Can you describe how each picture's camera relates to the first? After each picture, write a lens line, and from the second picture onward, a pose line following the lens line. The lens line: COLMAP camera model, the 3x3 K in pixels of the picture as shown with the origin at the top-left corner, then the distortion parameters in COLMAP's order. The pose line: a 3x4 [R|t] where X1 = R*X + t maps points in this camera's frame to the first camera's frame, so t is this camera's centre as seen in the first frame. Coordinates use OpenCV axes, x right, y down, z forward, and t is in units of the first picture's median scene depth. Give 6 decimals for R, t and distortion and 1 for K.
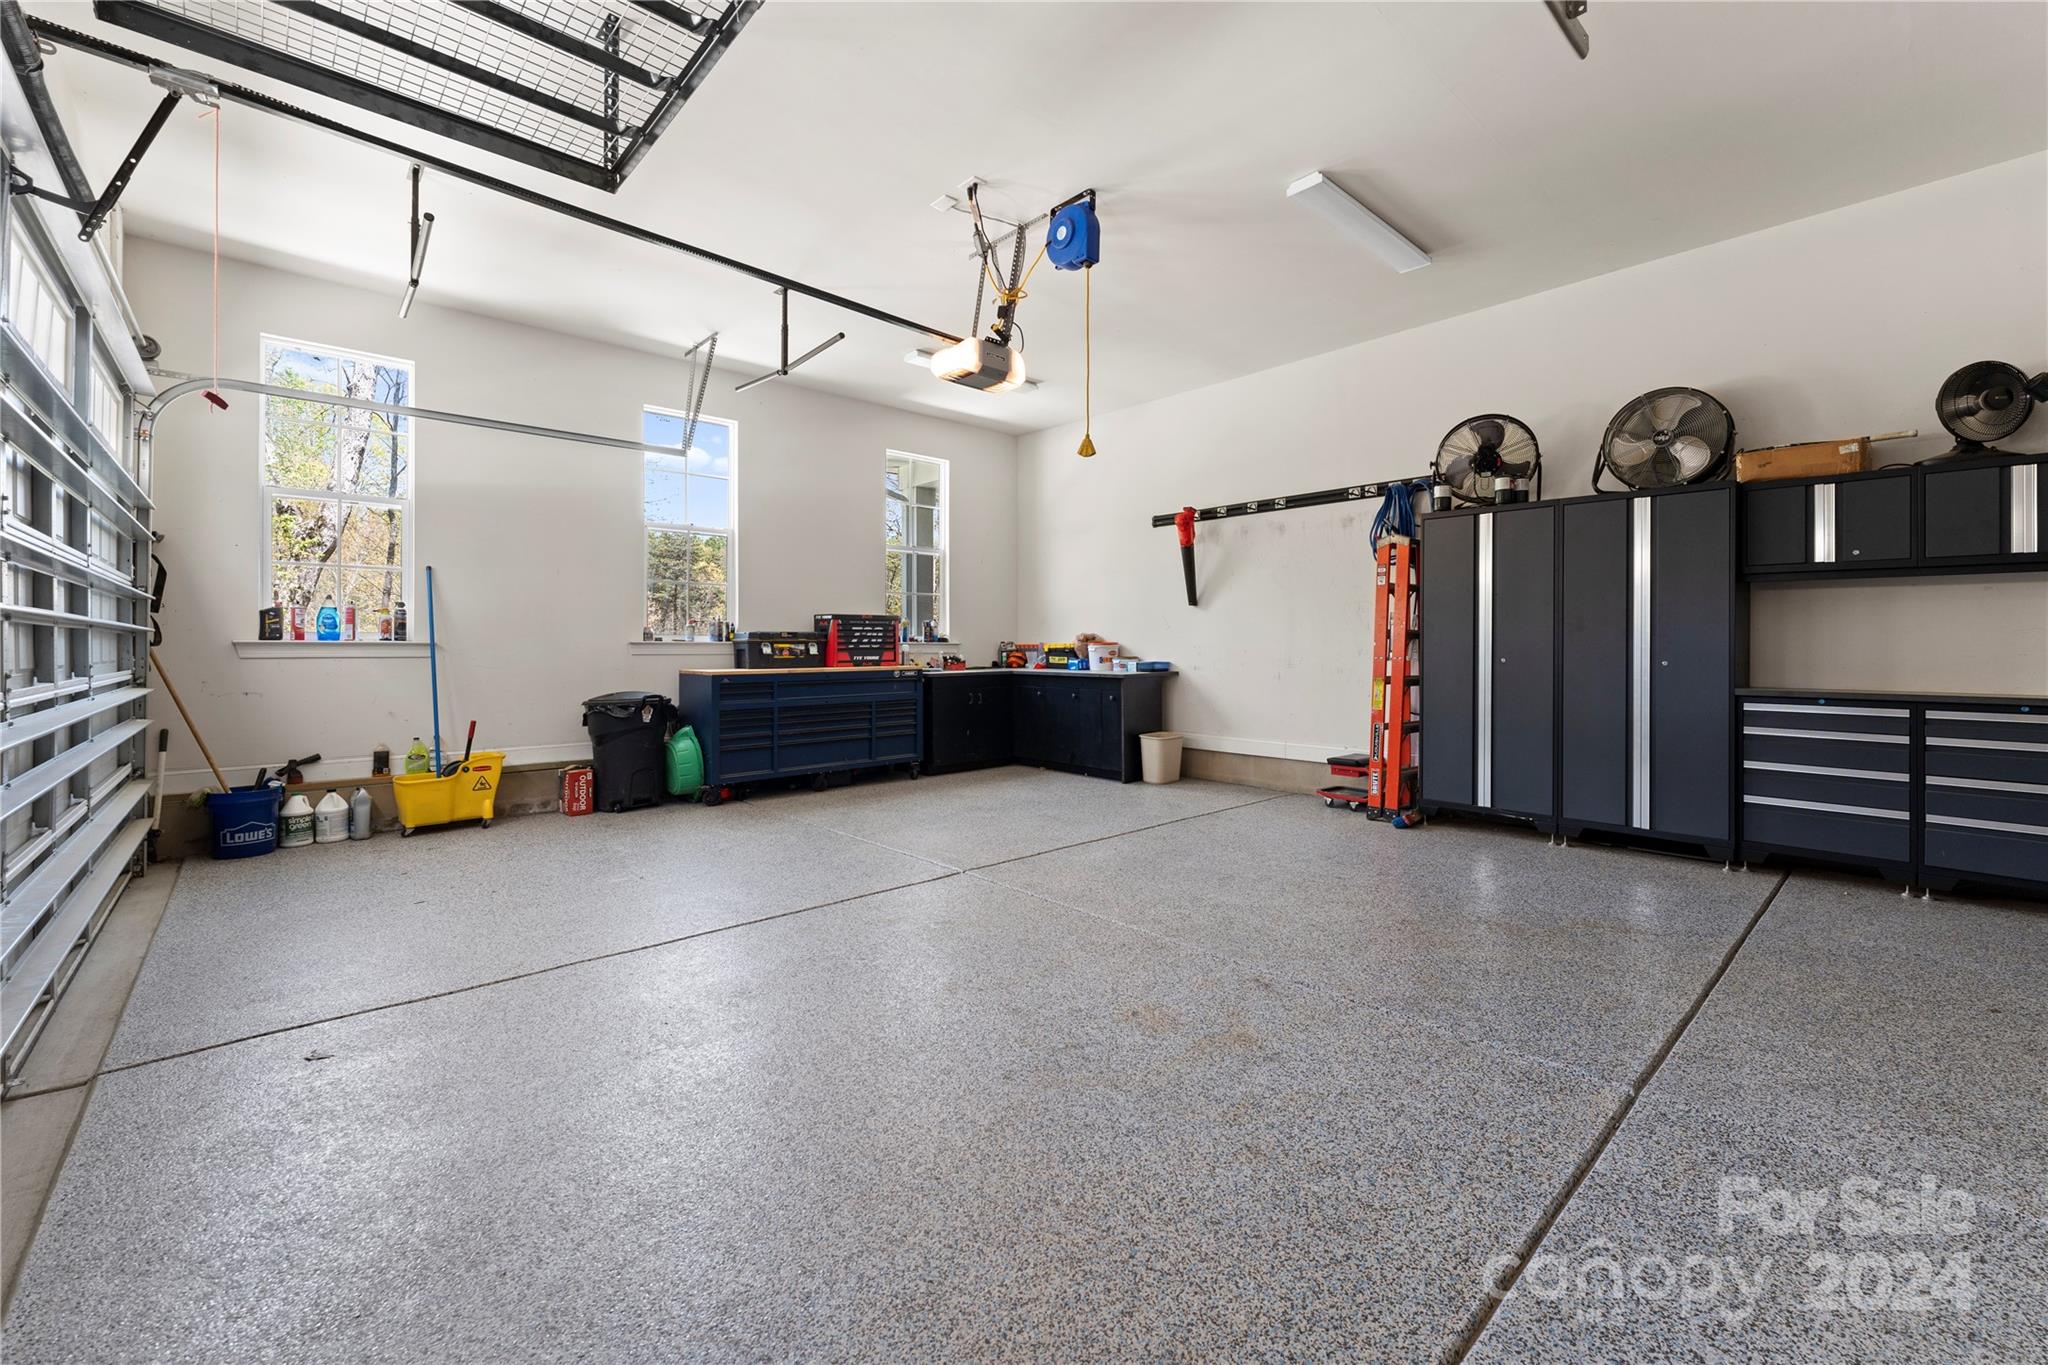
lens RADIAL K [[826.4, 0, 1022.5], [0, 826.4, 677.8], [0, 0, 1]] dist [-0.001051, 0.000003]
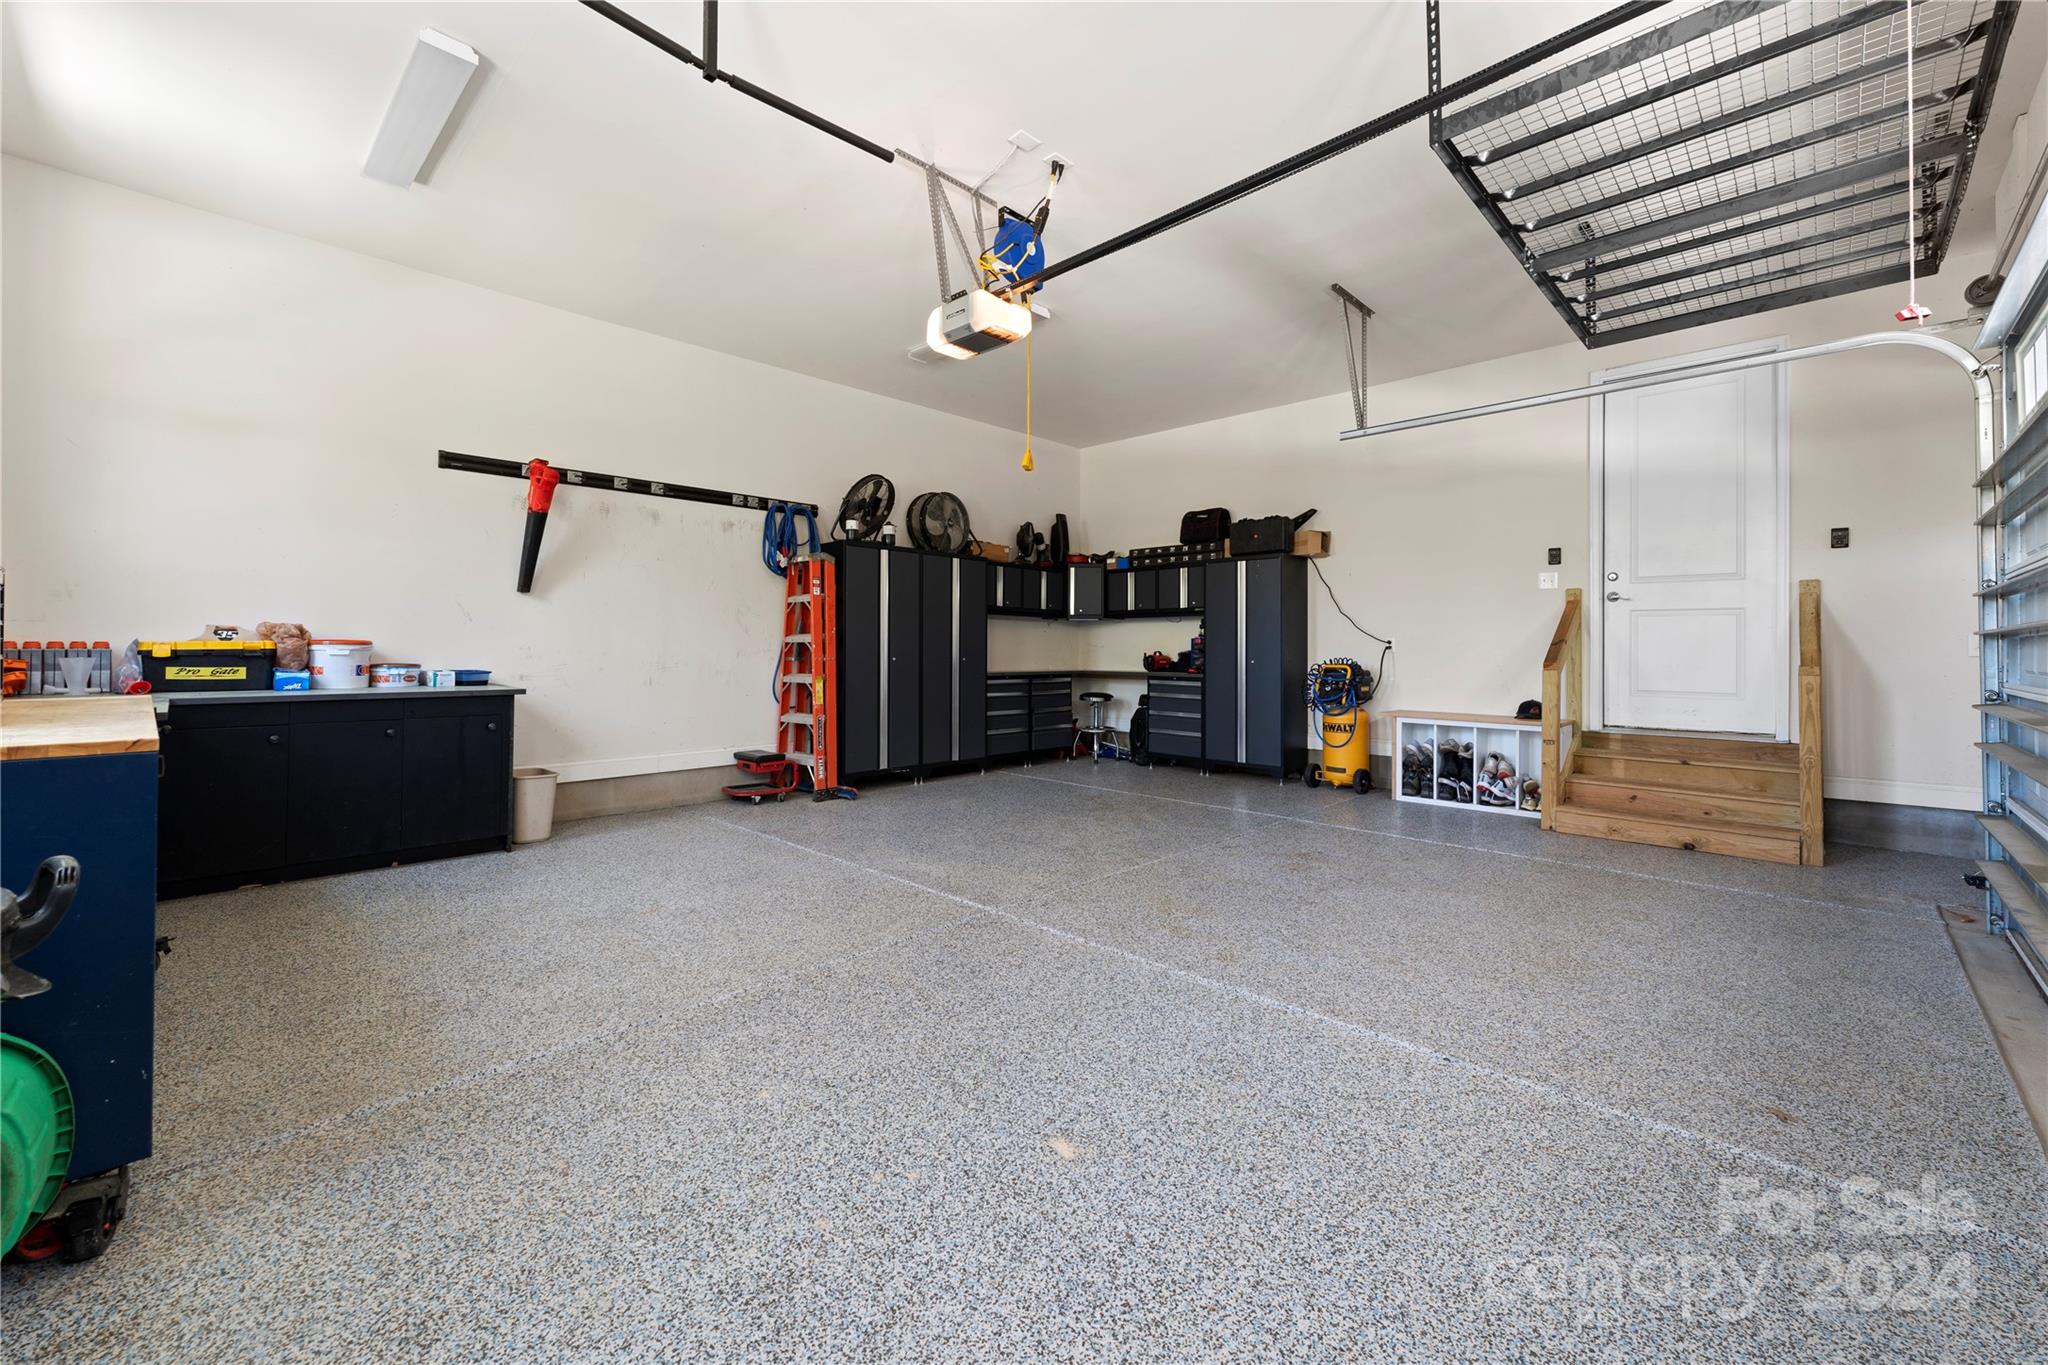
lens RADIAL K [[826.4, 0, 1022.5], [0, 826.4, 677.8], [0, 0, 1]] dist [-0.001051, 0.000003]
pose [[-0.064586, -0.020702, 0.997697, -0.660023], [0.048554, 0.998535, 0.023862, -0.009471], [-0.996730, 0.049984, -0.063486, 0.728360]]
